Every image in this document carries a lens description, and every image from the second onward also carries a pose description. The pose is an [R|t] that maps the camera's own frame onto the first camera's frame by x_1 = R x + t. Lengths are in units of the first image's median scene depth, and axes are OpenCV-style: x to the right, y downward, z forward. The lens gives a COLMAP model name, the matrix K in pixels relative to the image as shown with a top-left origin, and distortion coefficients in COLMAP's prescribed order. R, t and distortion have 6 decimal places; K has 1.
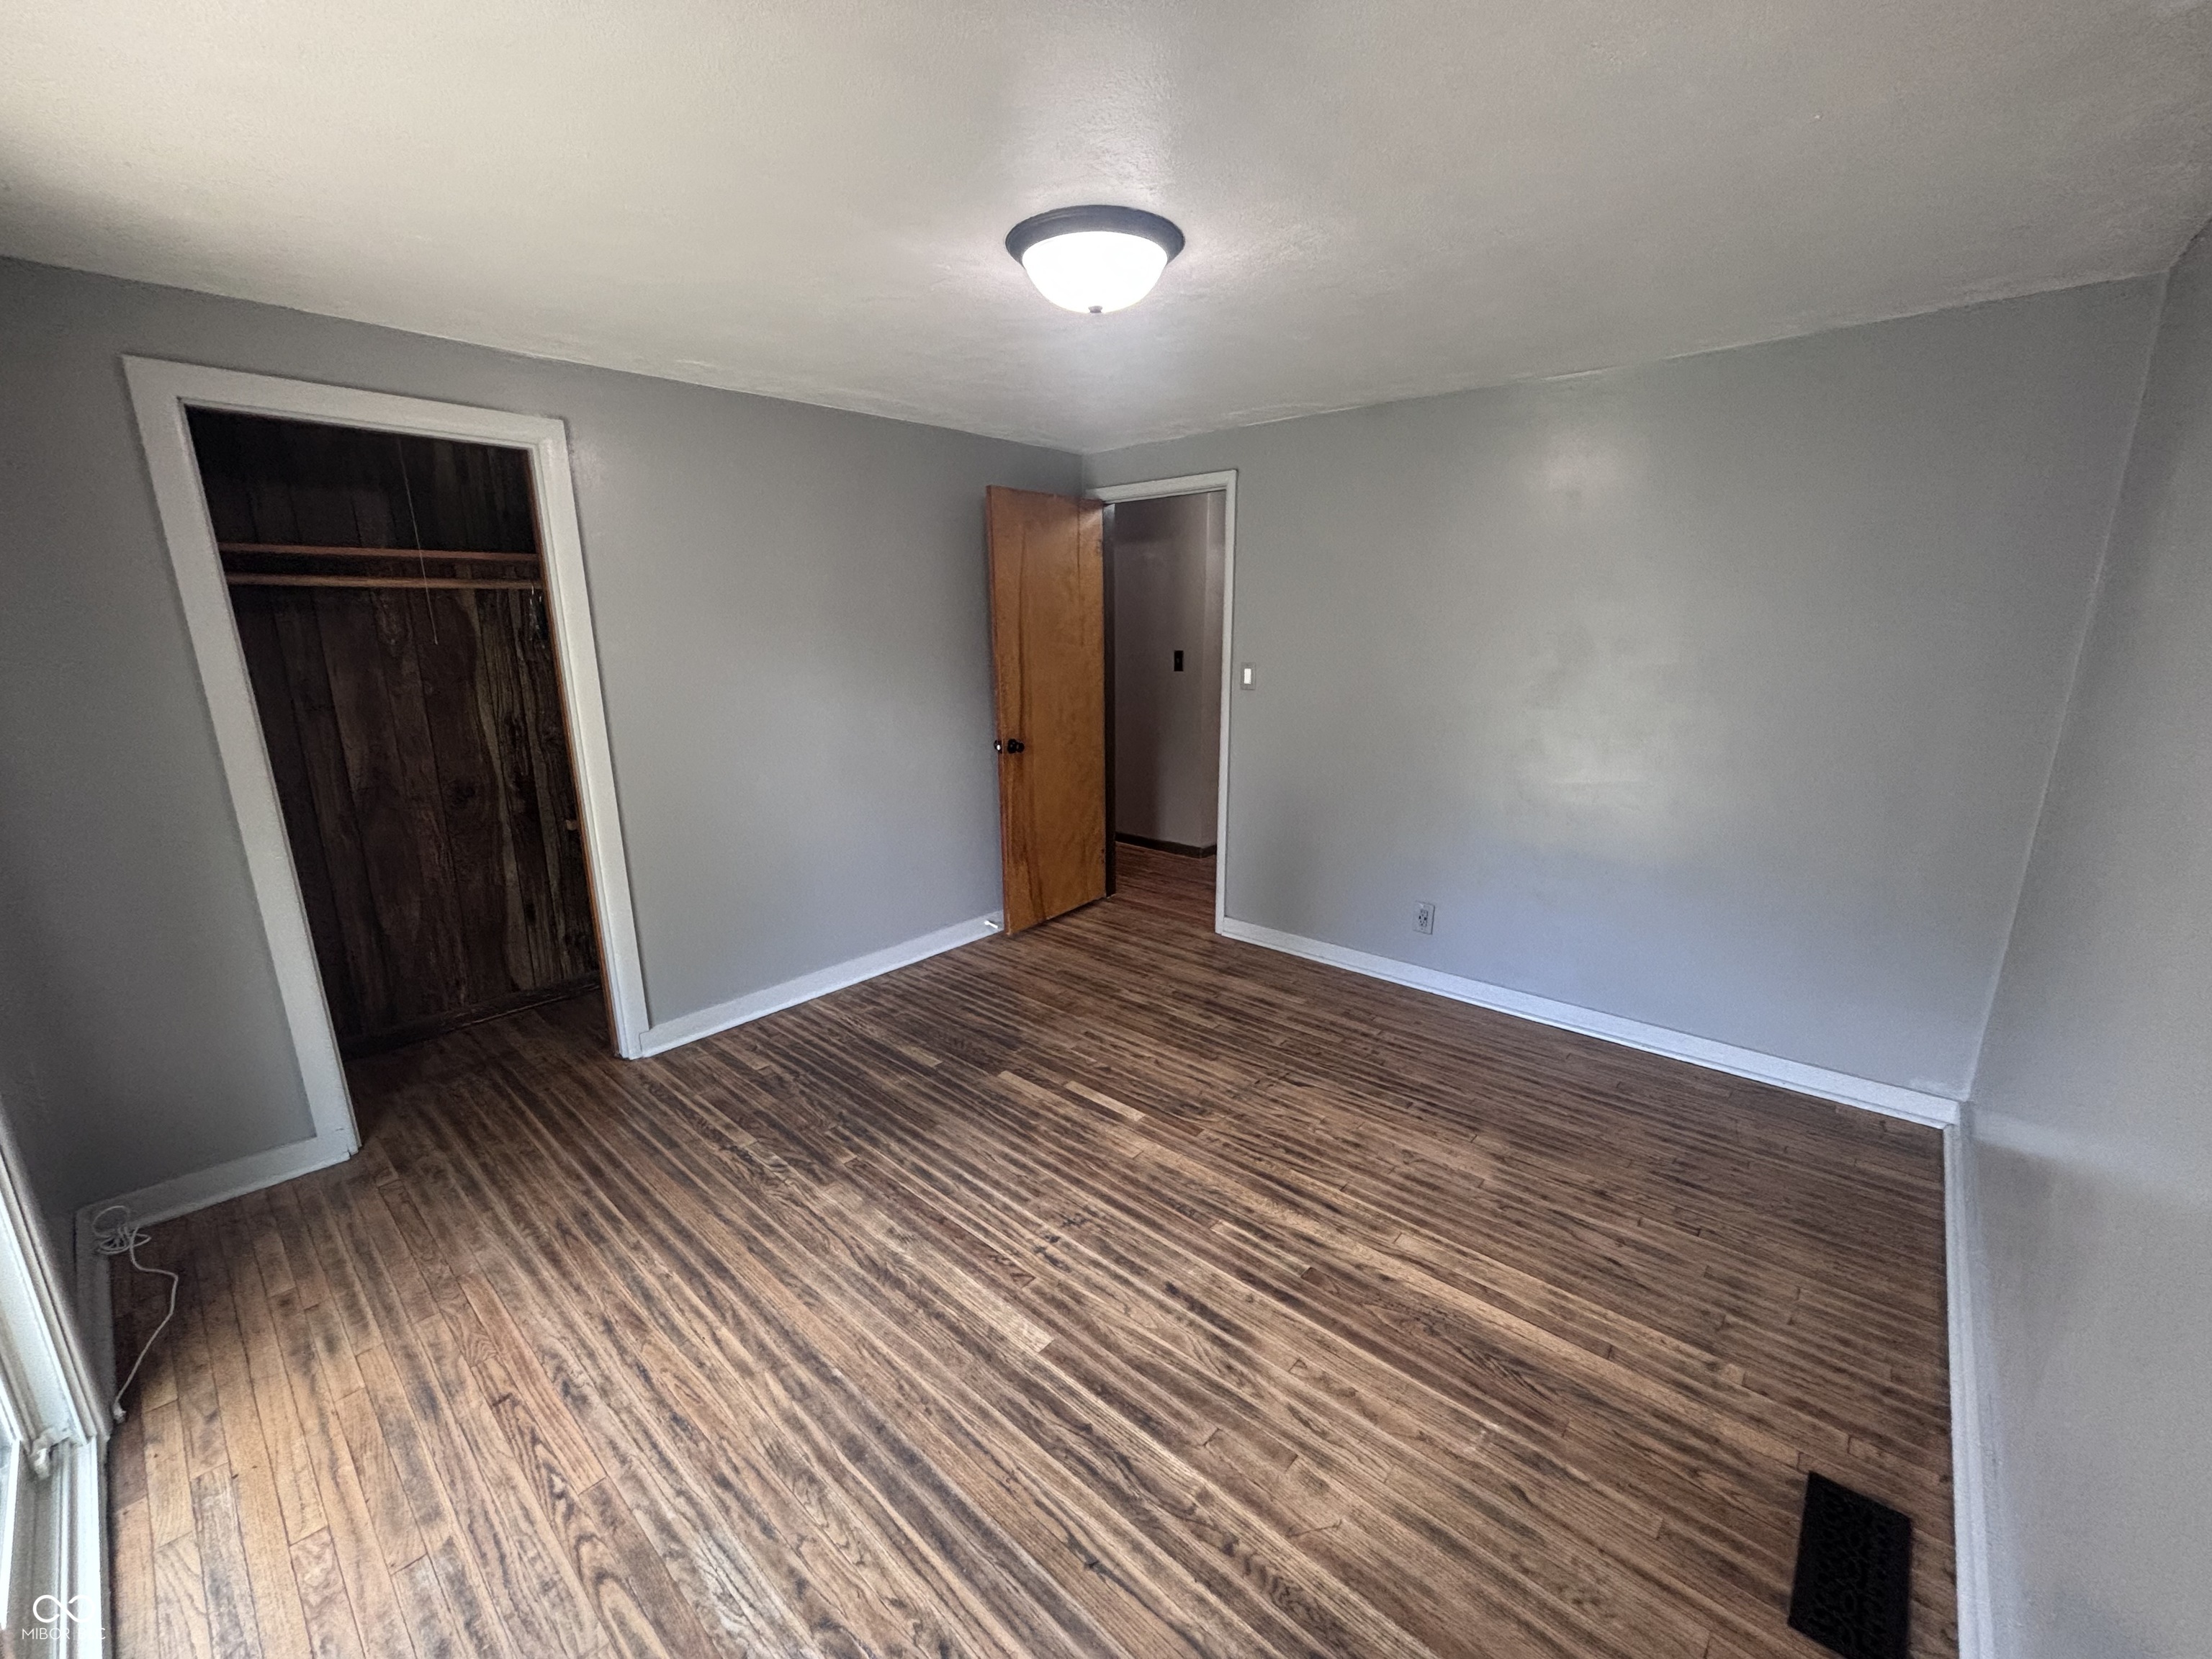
lens RADIAL K [[894.4, 0, 1105.6], [0, 894.4, 832.8], [0, 0, 1]] dist [-0.001871, 0.001759]
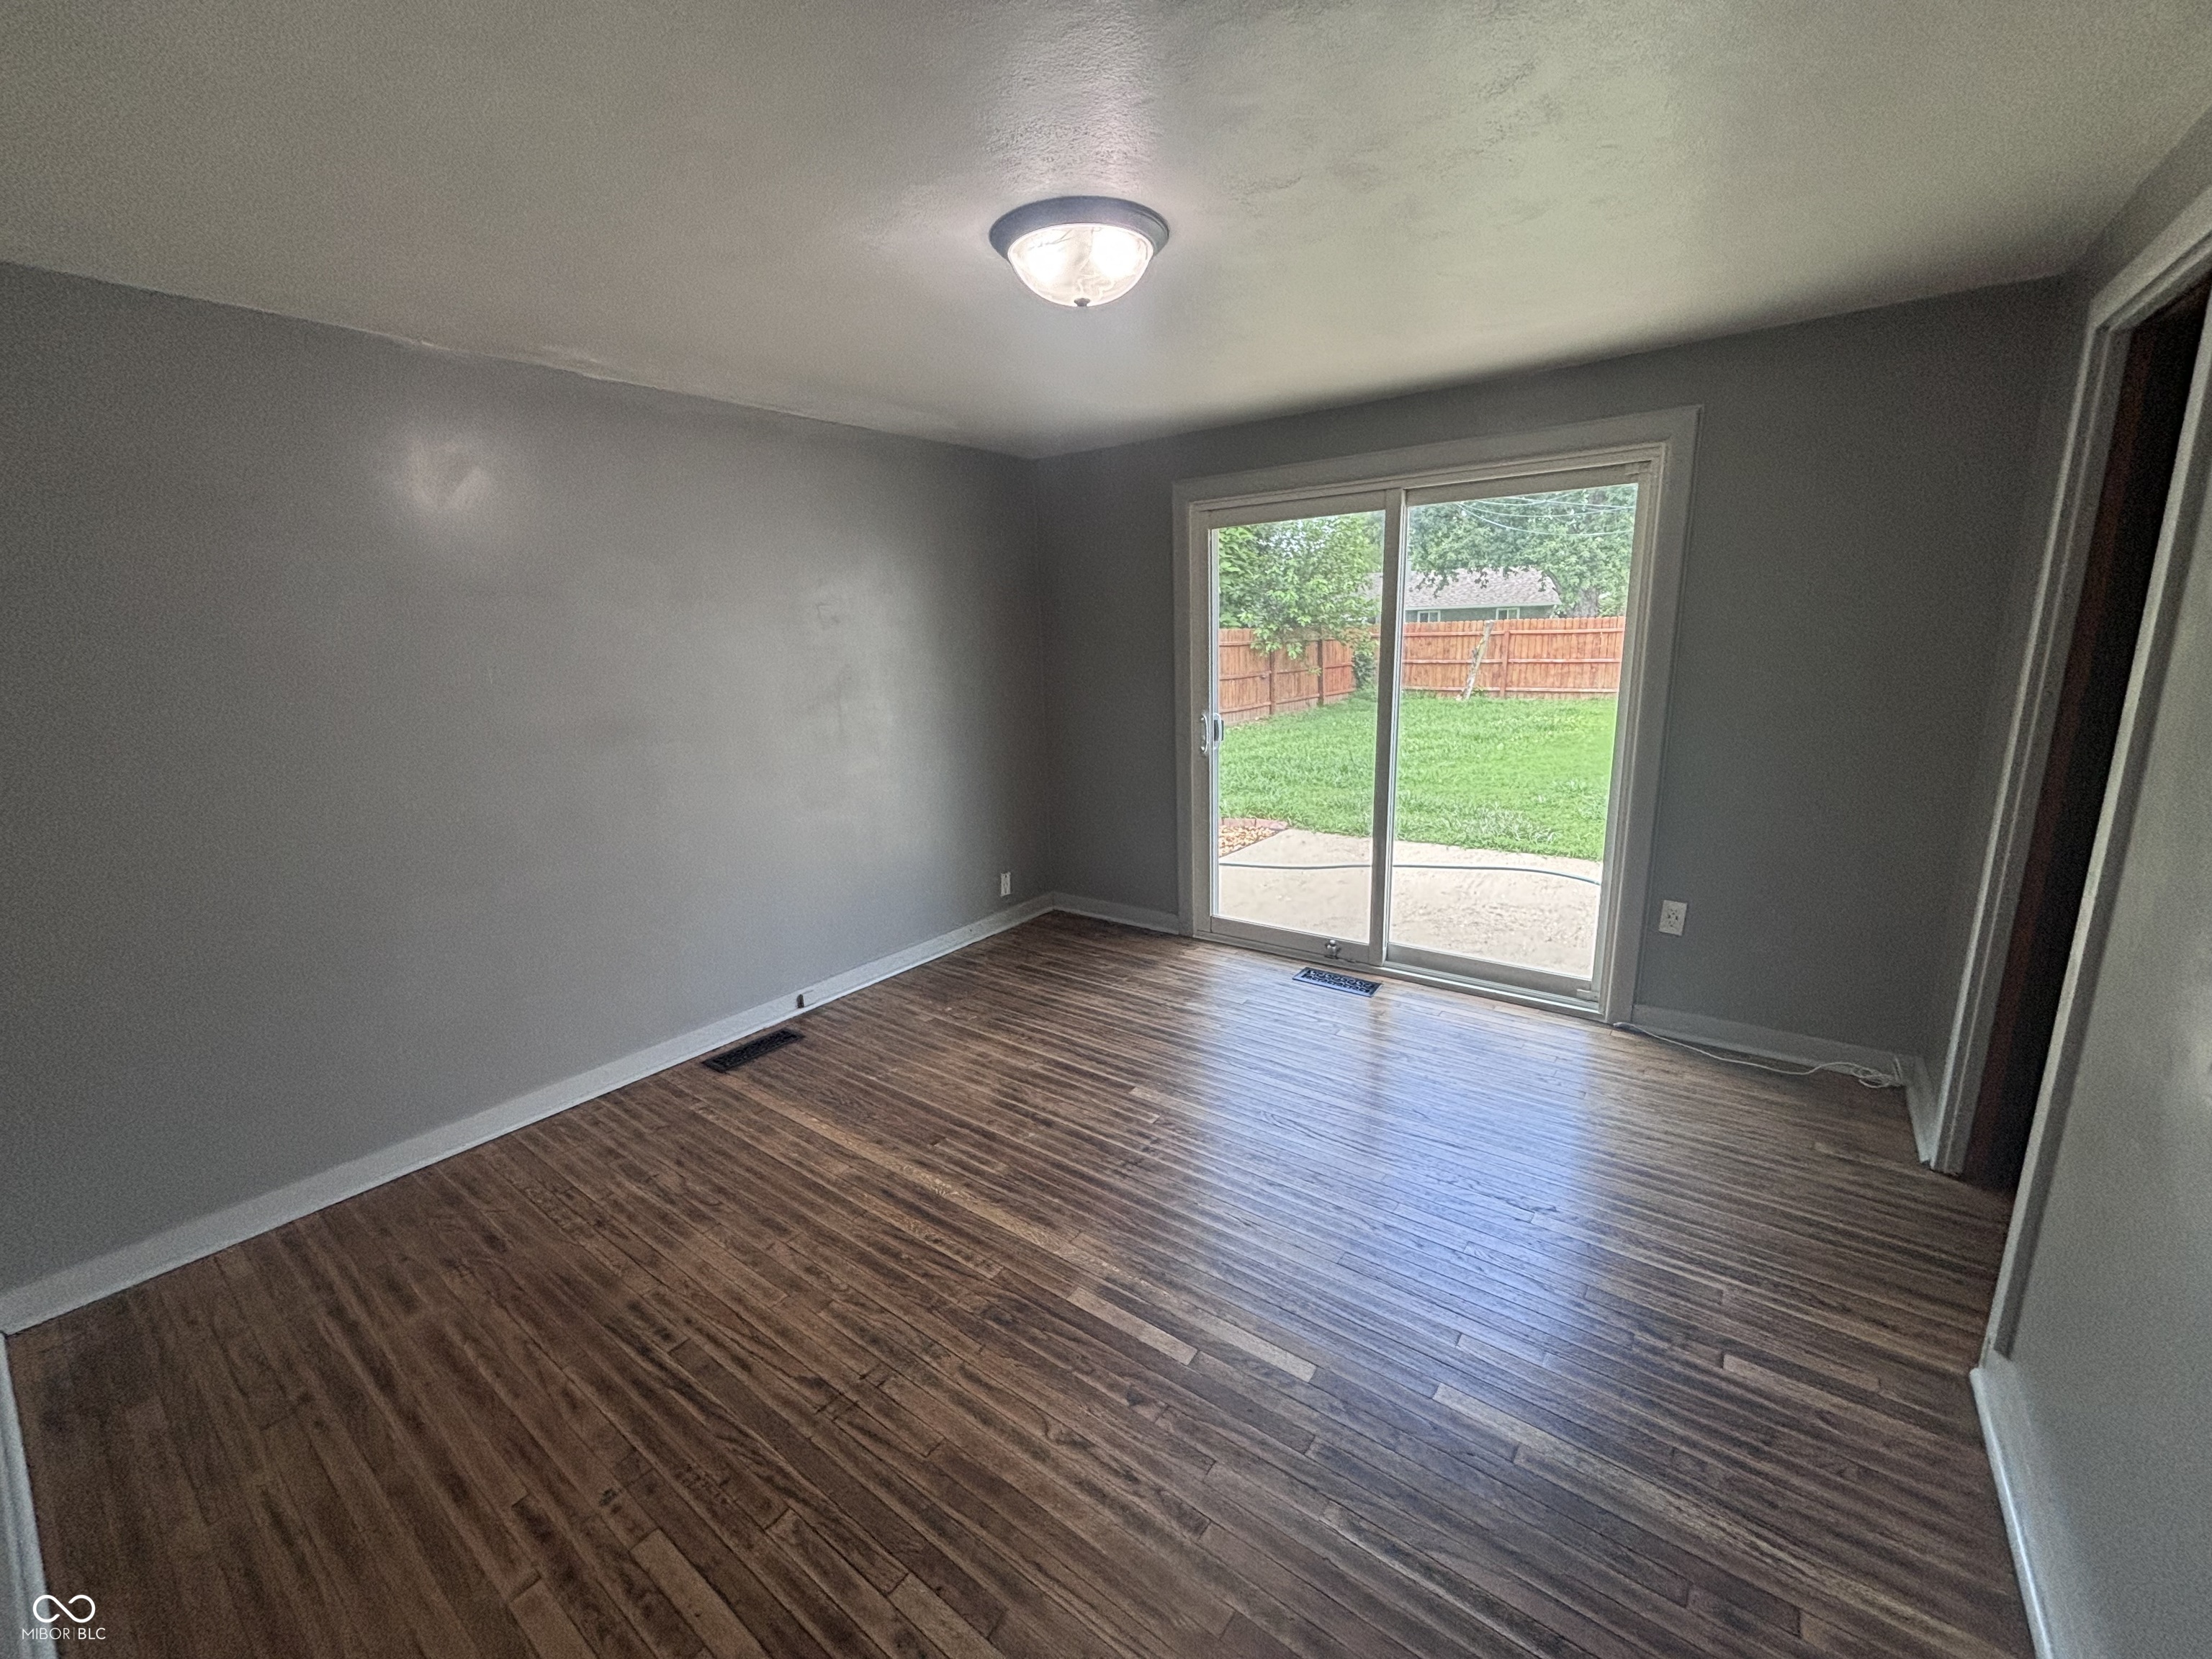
lens RADIAL K [[894.4, 0, 1107.8], [0, 894.4, 826.6], [0, 0, 1]] dist [-0.001871, 0.001759]
pose [[-0.995478, 0.056548, -0.076331, 0.057230], [0.016754, 0.895443, 0.444861, -0.438862], [0.093506, 0.441570, -0.892341, 1.861553]]
